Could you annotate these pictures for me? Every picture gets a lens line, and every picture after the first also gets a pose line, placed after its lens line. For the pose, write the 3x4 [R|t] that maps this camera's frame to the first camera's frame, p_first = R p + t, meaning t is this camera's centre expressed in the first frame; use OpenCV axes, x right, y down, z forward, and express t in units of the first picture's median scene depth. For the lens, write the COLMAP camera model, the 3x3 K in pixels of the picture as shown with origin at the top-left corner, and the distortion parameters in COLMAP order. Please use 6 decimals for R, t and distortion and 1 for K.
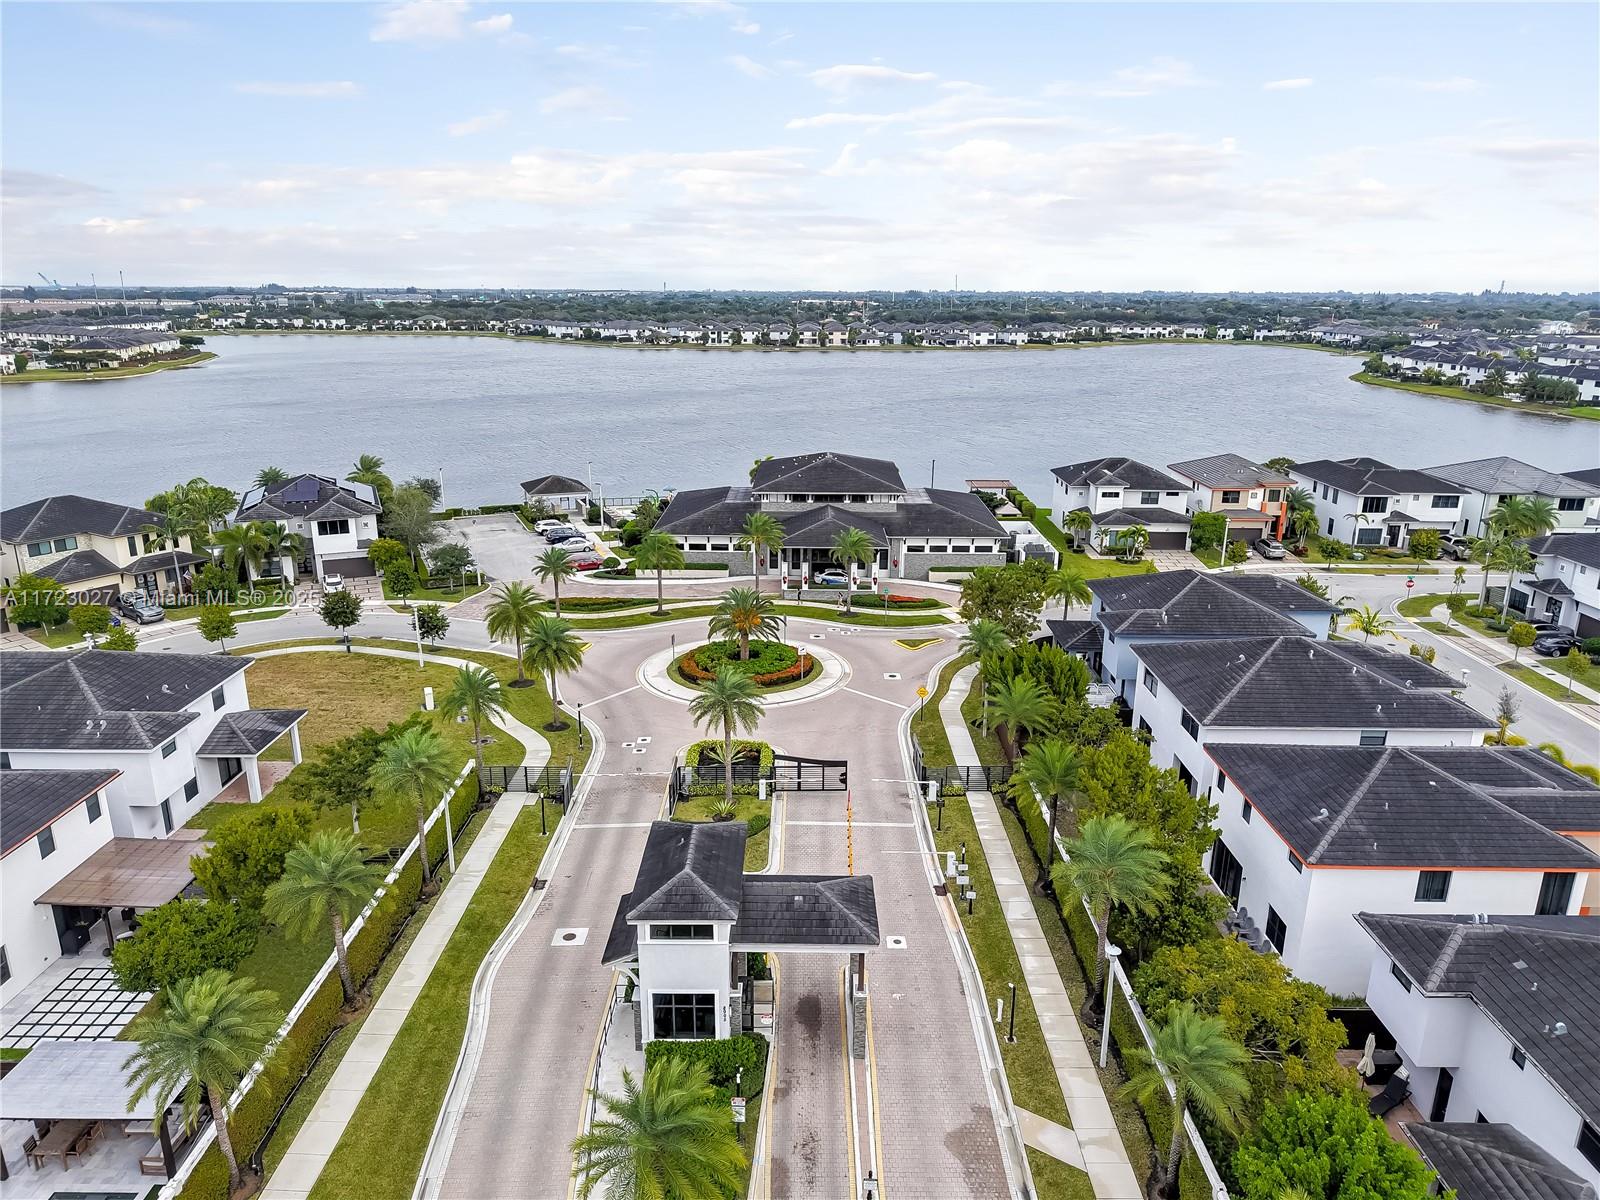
lens RADIAL K [[1112.1, 0, 794.8], [0, 1112.1, 623.2], [0, 0, 1]] dist [0.002693, -0.003818]
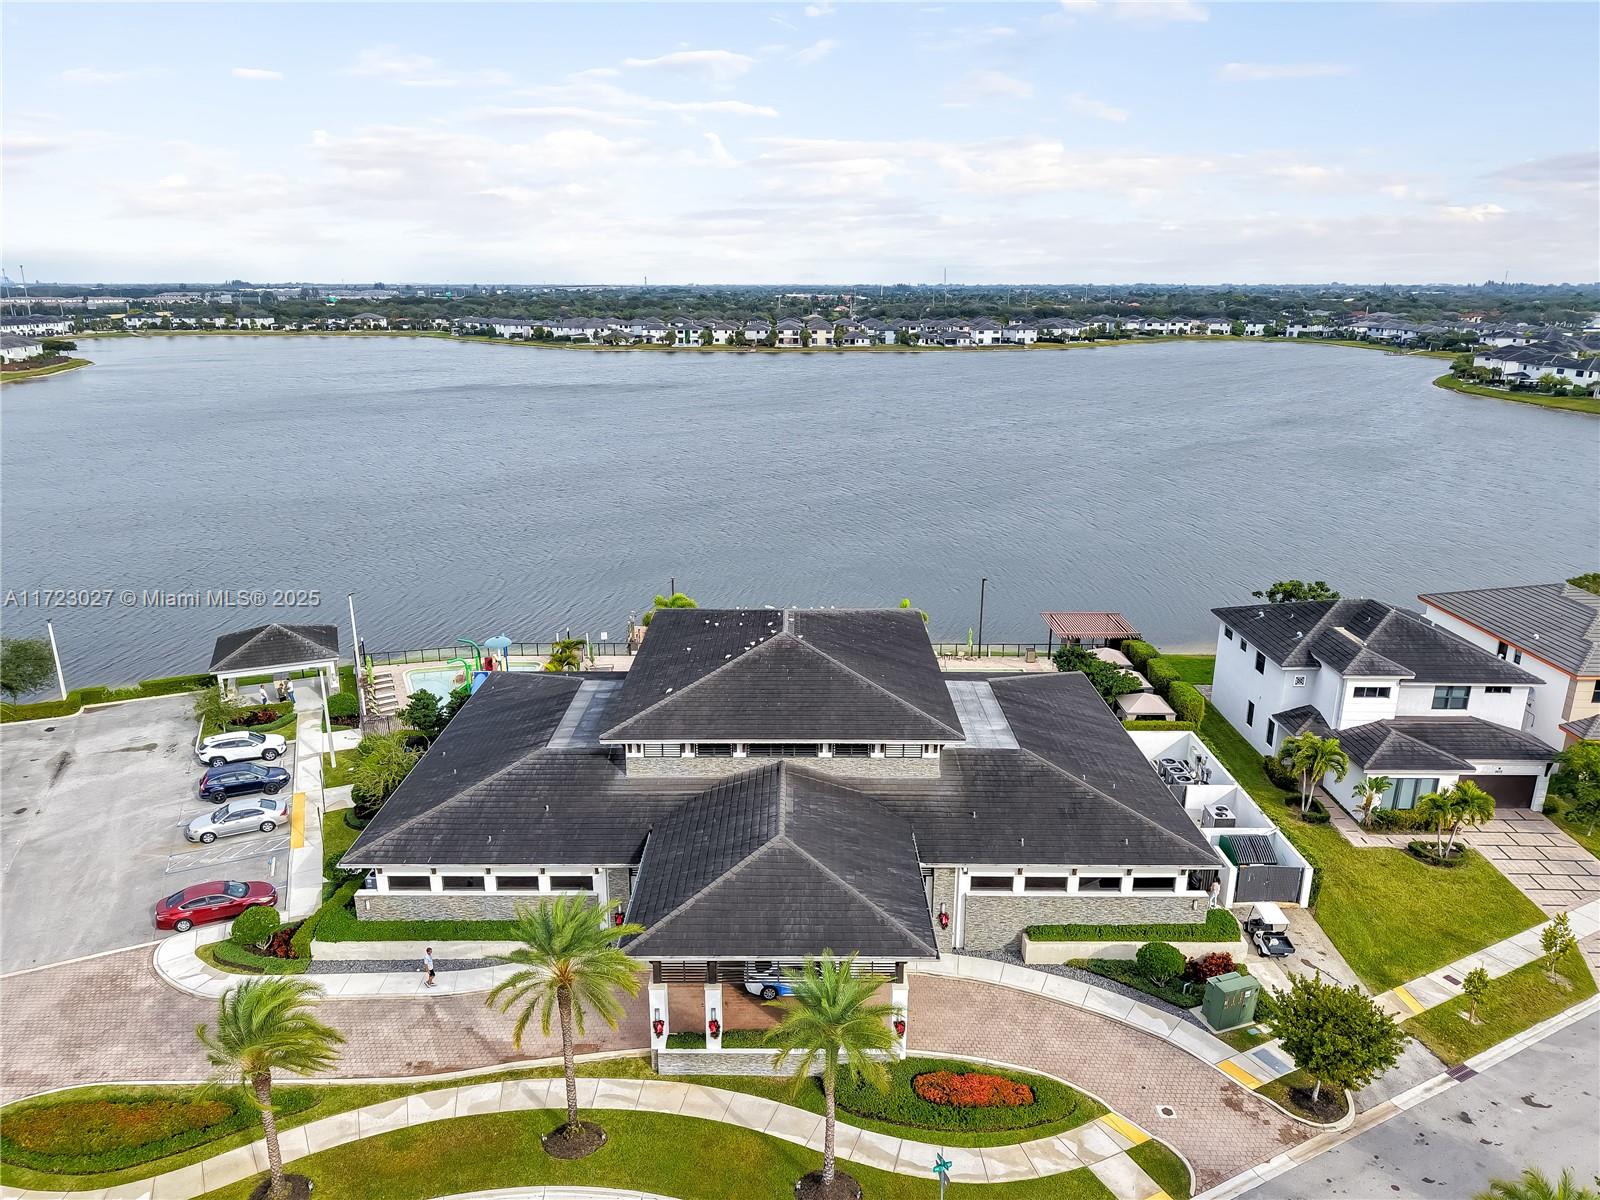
lens RADIAL K [[1112.1, 0, 794.8], [0, 1112.1, 623.2], [0, 0, 1]] dist [0.002693, -0.003818]
pose [[0.999924, -0.007455, 0.009793, 0.006510], [0.007410, 0.999962, 0.004547, -0.033583], [-0.009827, -0.004475, 0.999942, 0.116754]]
